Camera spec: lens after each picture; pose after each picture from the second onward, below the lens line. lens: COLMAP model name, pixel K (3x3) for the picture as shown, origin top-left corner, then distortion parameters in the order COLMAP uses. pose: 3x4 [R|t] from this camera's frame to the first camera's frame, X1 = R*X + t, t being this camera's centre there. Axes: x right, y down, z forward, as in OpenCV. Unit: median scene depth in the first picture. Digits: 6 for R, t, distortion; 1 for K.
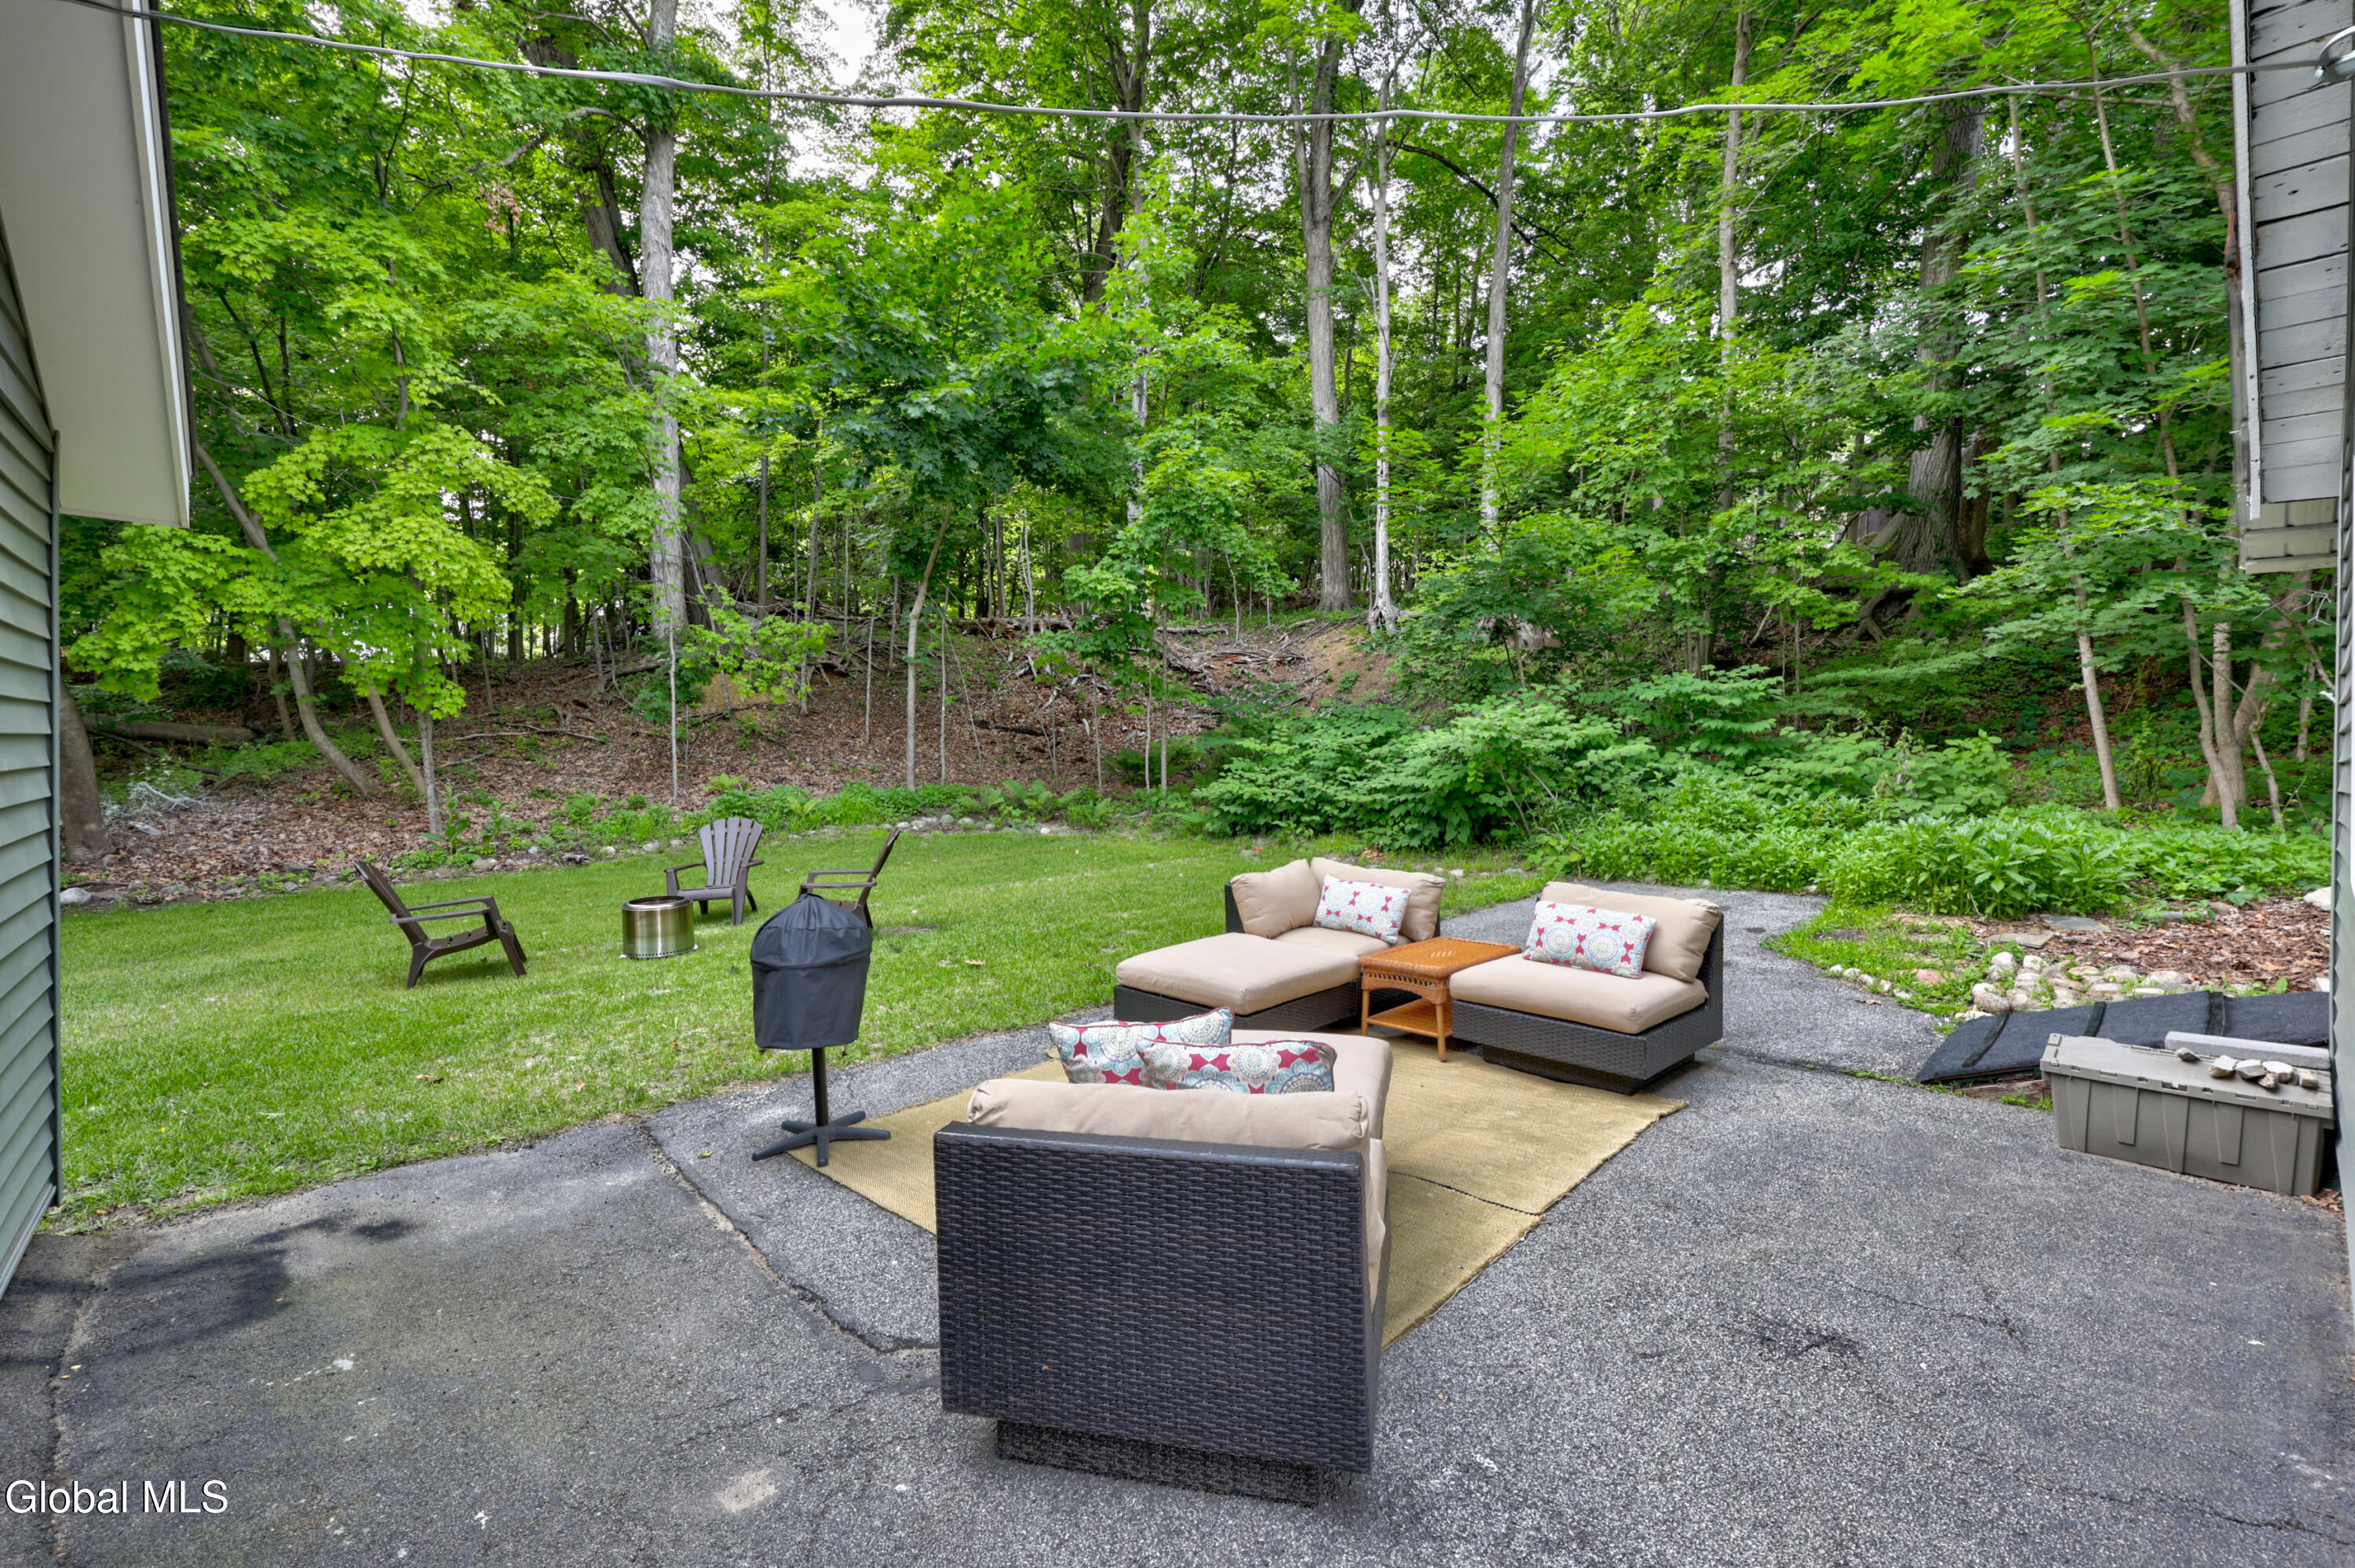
lens RADIAL K [[1004.2, 0, 1183.0], [0, 1004.2, 757.1], [0, 0, 1]] dist [-0.001432, -0.000523]
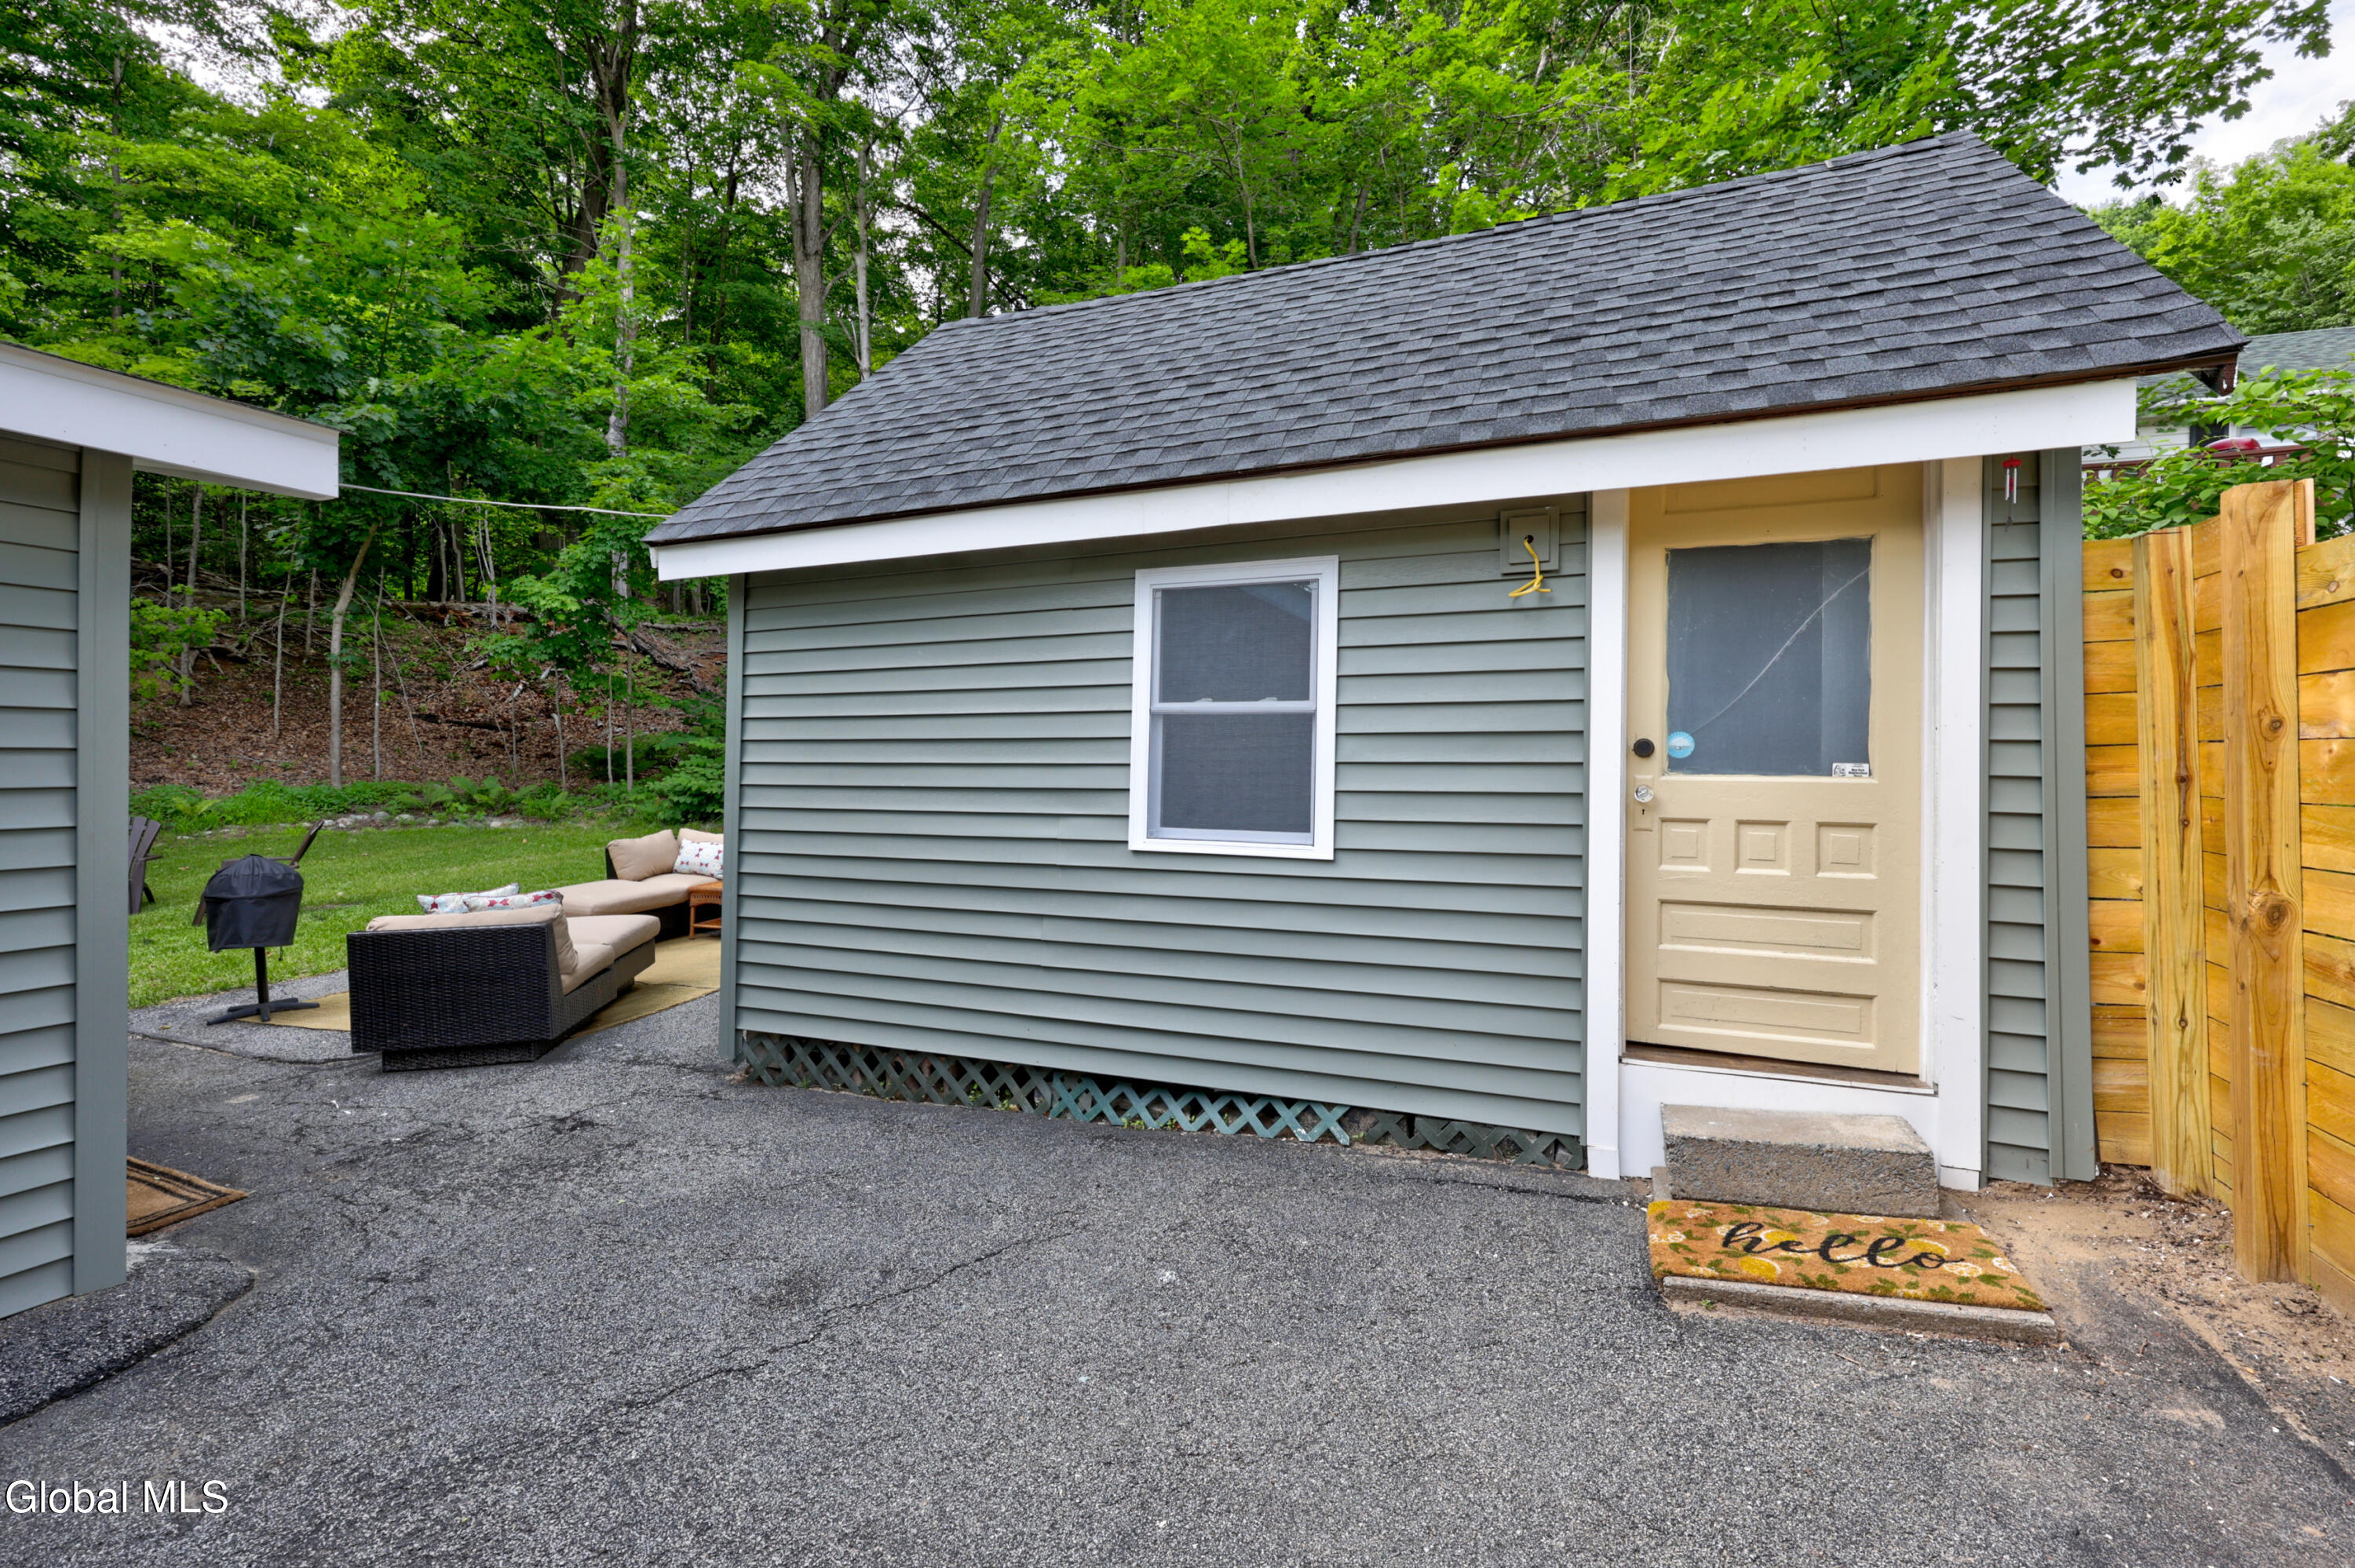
lens RADIAL K [[1004.2, 0, 1183.0], [0, 1004.2, 757.1], [0, 0, 1]] dist [-0.001432, -0.000523]
pose [[0.906416, -0.003023, 0.422376, 0.070717], [-0.001039, 0.999955, 0.009388, -0.007591], [-0.422386, -0.008948, 0.906372, -0.256682]]
